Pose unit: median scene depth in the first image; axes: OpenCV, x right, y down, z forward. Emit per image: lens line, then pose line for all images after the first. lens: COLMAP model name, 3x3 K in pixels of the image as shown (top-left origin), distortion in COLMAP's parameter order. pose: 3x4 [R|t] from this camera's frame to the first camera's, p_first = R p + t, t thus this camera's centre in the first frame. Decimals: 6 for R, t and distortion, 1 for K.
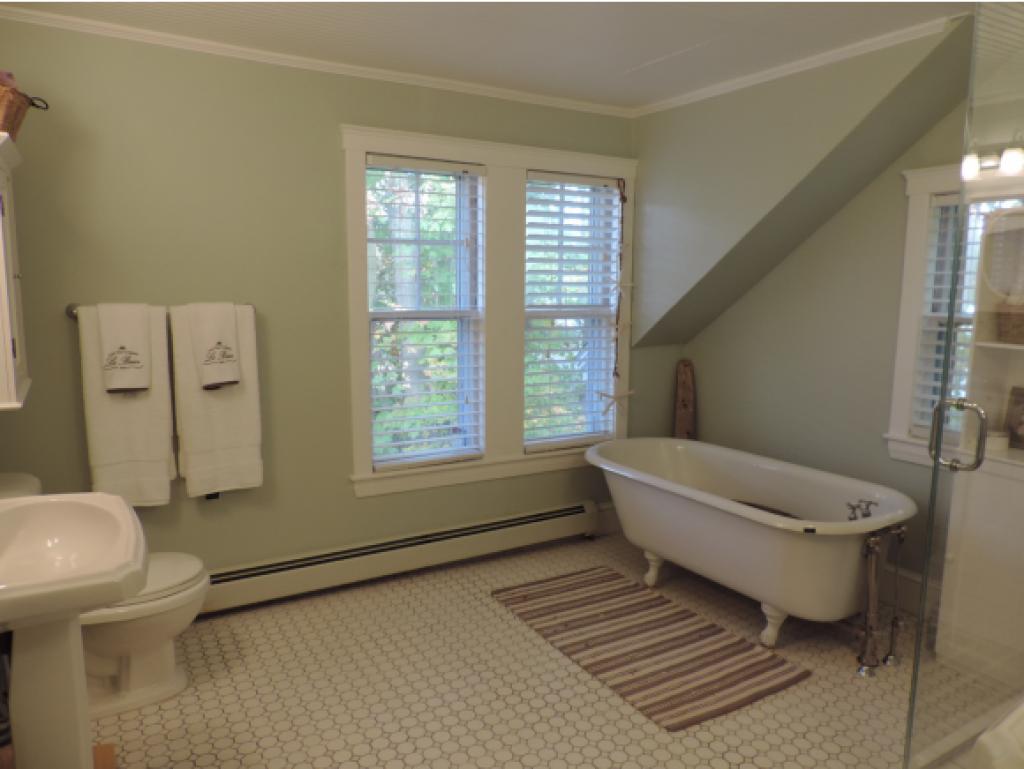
lens RADIAL K [[728.5, 0, 515.9], [0, 728.5, 385.6], [0, 0, 1]] dist [-0.025747, 0.011348]
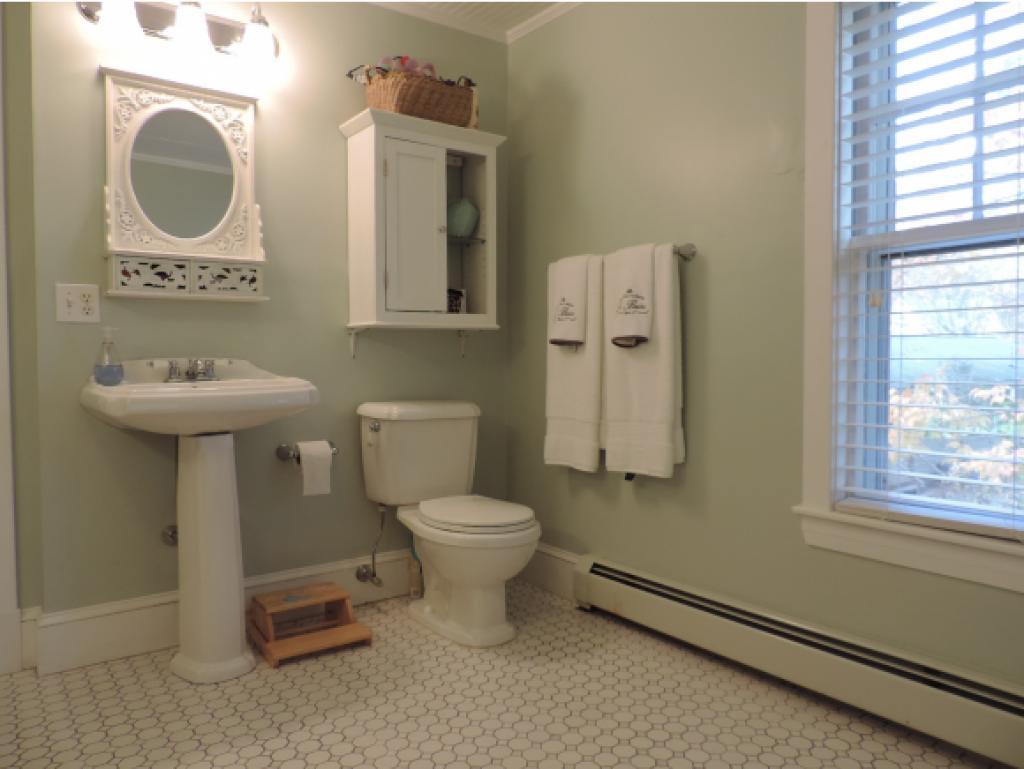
lens RADIAL K [[728.5, 0, 515.6], [0, 728.5, 382.9], [0, 0, 1]] dist [-0.025747, 0.011348]
pose [[0.095953, 0.018766, -0.995209, 0.419022], [-0.143839, 0.989589, 0.004792, 0.061649], [0.984938, 0.142691, 0.097654, 0.797280]]
